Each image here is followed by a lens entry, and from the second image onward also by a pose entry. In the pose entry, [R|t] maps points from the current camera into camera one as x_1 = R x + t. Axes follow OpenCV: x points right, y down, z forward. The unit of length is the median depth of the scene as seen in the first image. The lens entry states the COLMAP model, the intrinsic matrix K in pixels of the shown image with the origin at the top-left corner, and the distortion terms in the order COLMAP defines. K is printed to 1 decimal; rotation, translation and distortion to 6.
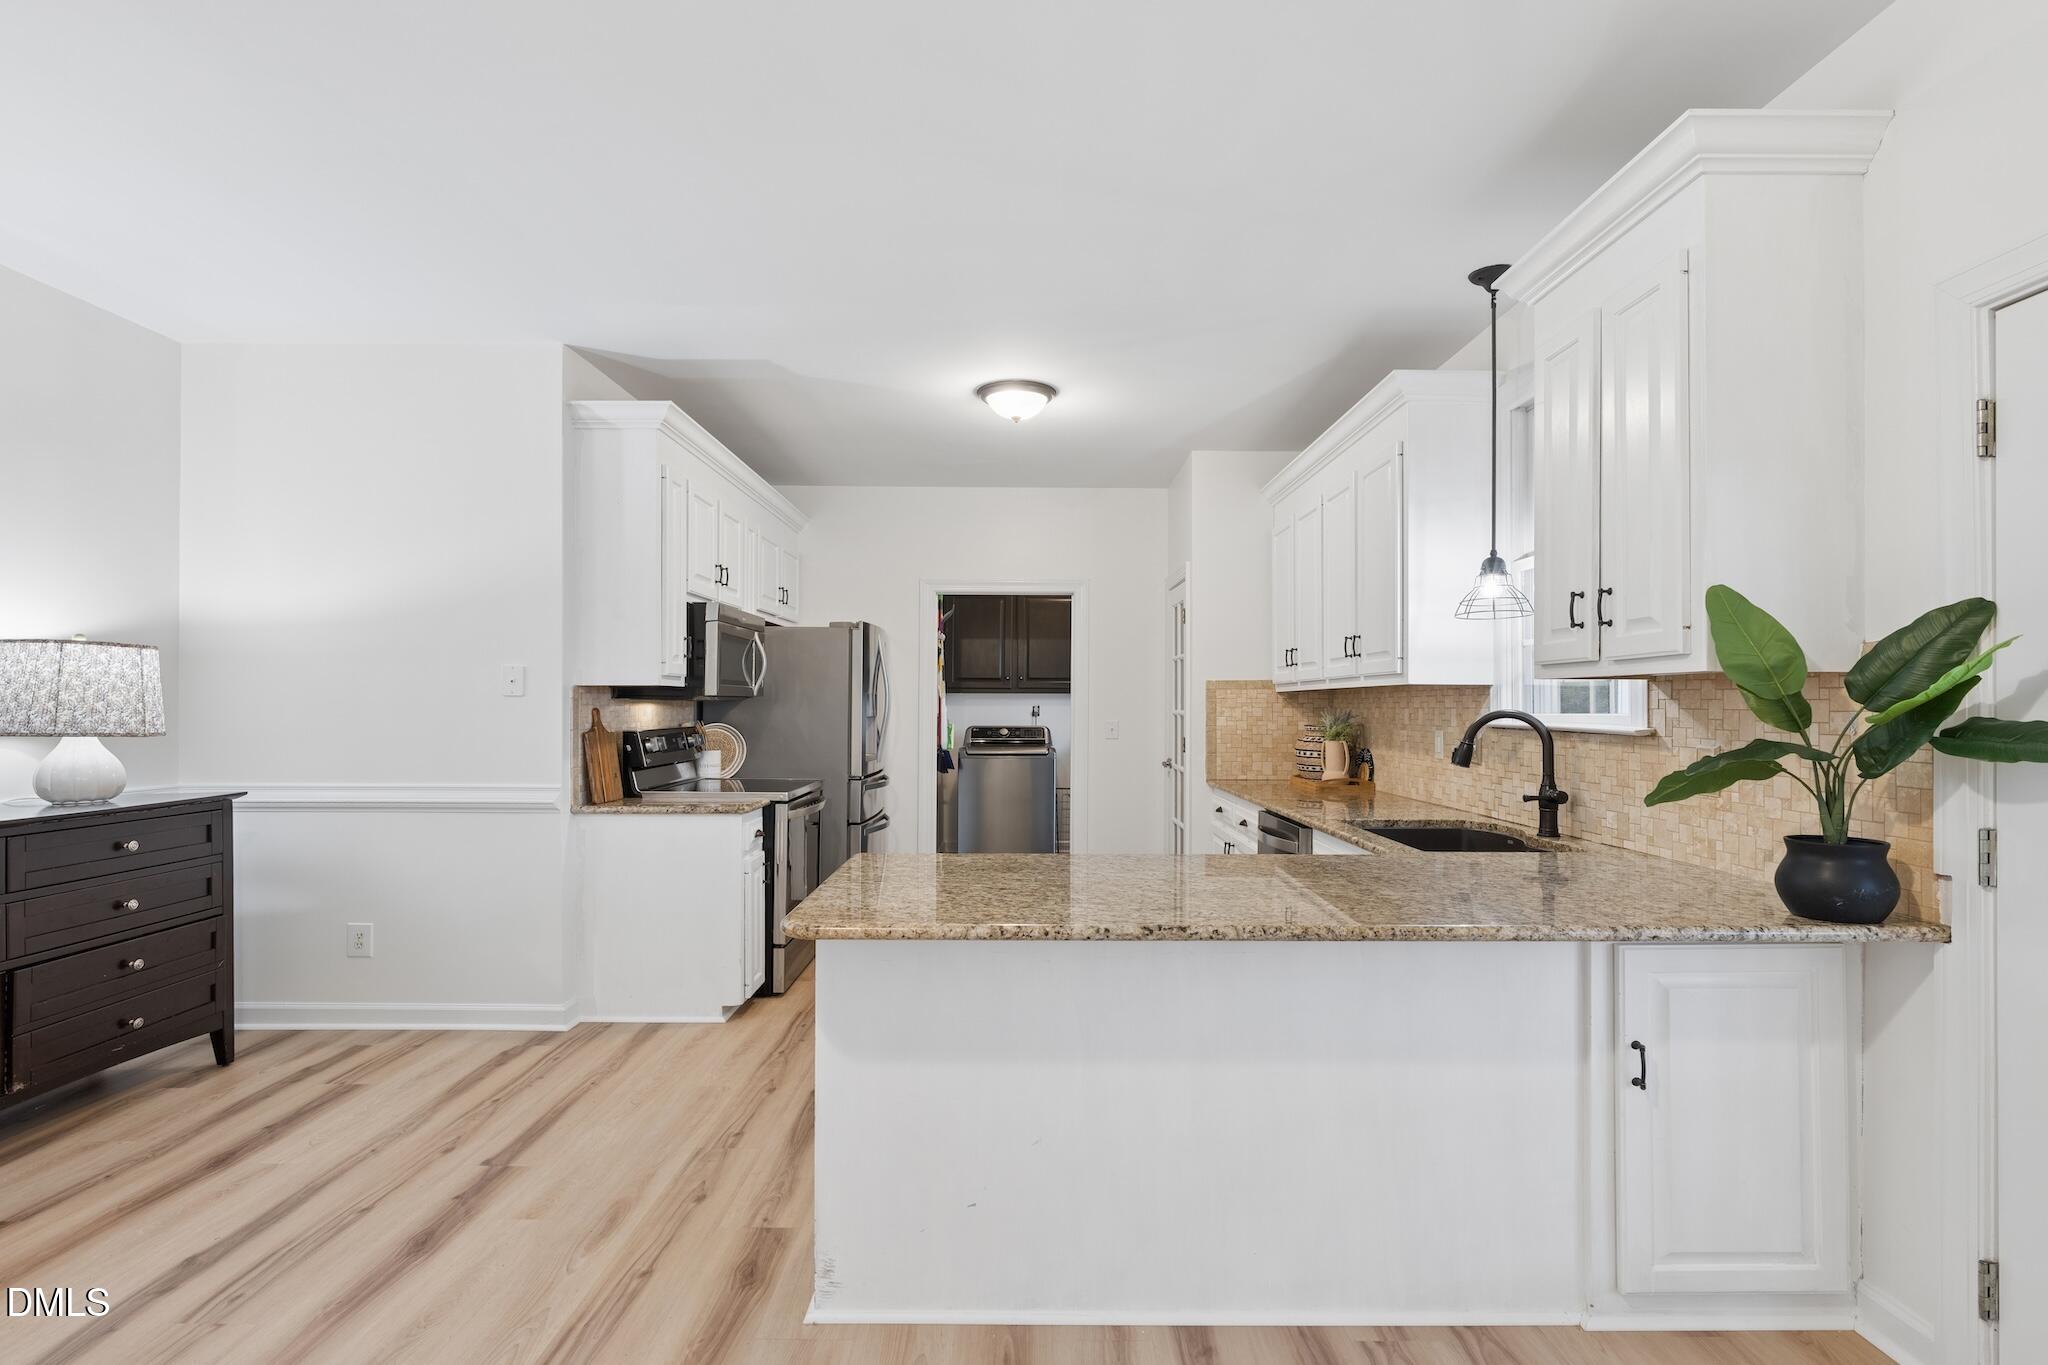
lens RADIAL K [[1044.0, 0, 1033.5], [0, 1044.0, 683.8], [0, 0, 1]] dist [-0.000448, 0.000492]
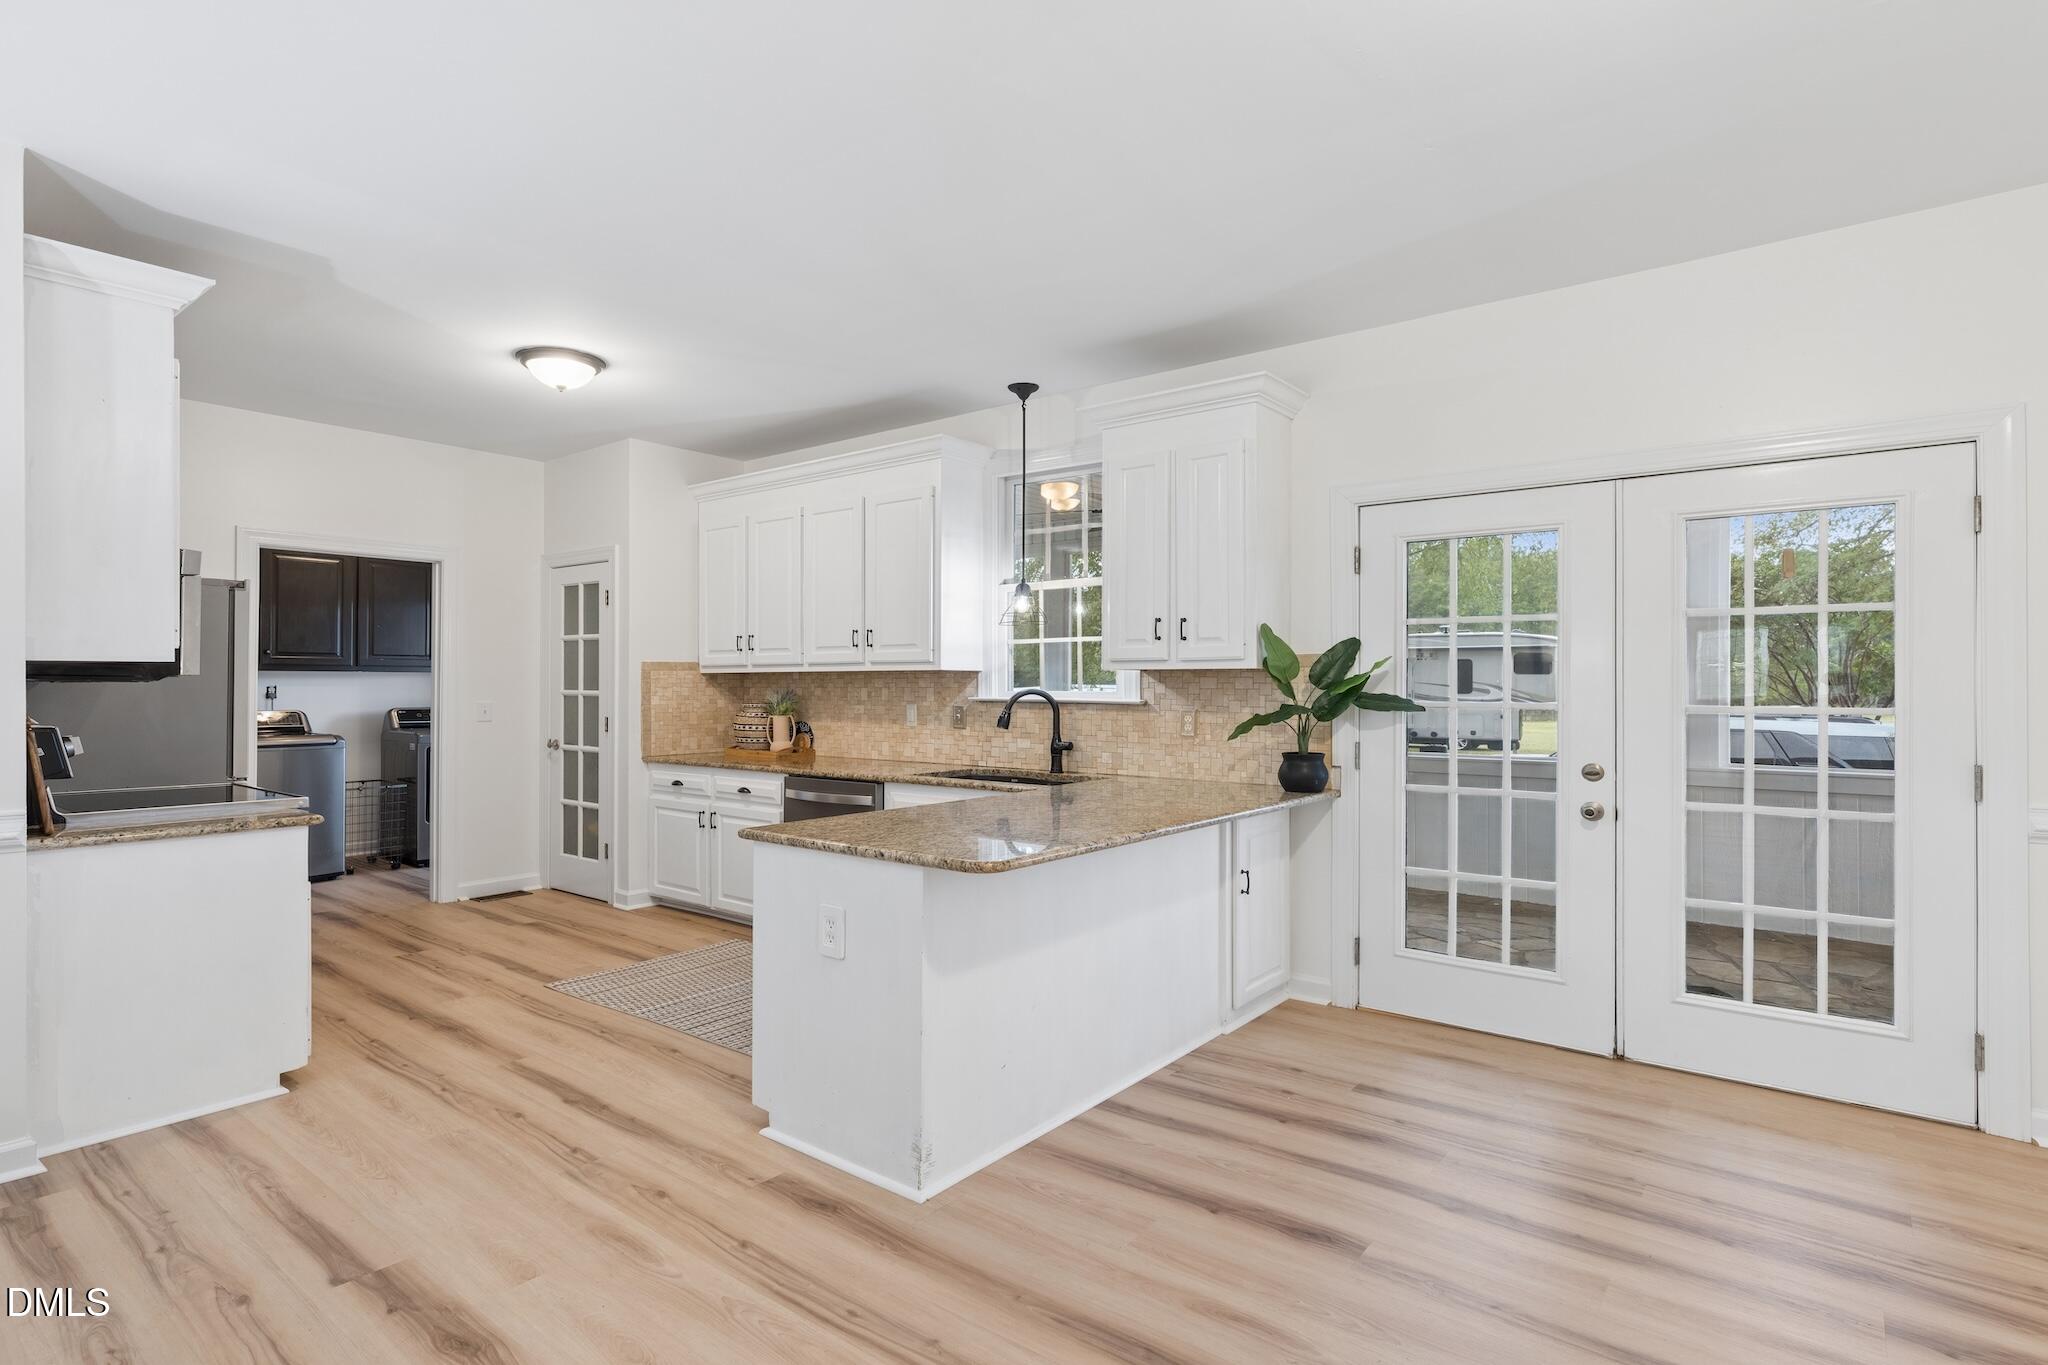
lens RADIAL K [[1030.6, 0, 1021.4], [0, 1030.6, 679.7], [0, 0, 1]] dist [-0.001120, 0.000239]
pose [[0.621933, 0.001885, 0.783068, -0.596231], [-0.015764, 0.999825, 0.010113, -0.002064], [-0.782912, -0.018634, 0.621854, 0.100898]]
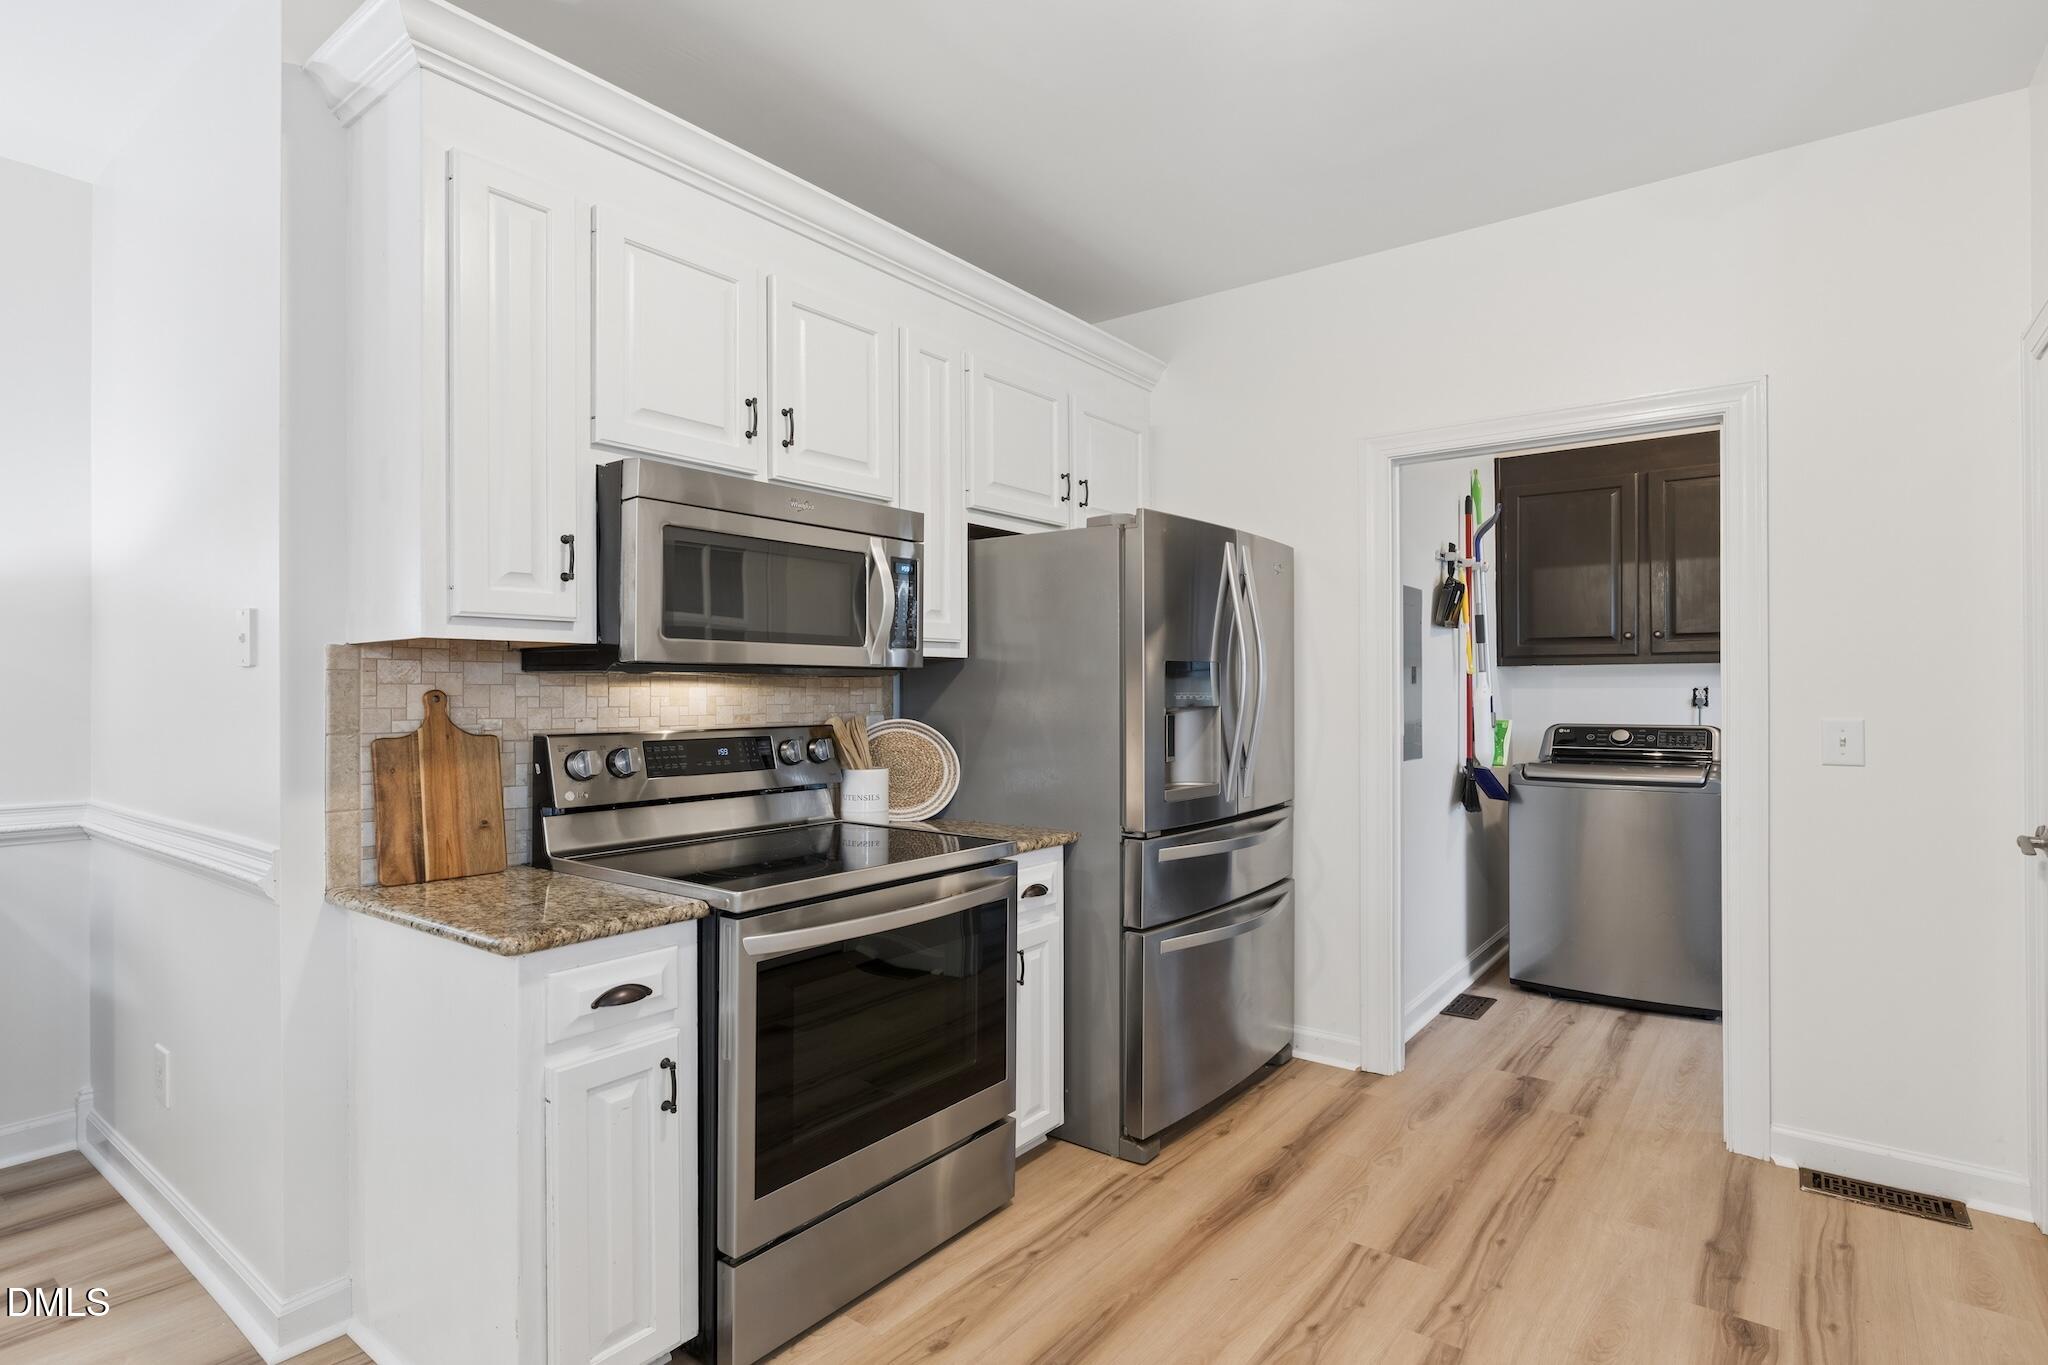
lens RADIAL K [[1050.7, 0, 1020.0], [0, 1050.7, 655.1], [0, 0, 1]] dist [-0.002486, -0.000400]
pose [[0.790900, -0.024213, -0.611466, 0.125747], [0.015450, 0.999688, -0.019602, 0.023231], [0.611750, 0.006056, 0.791028, 0.849437]]
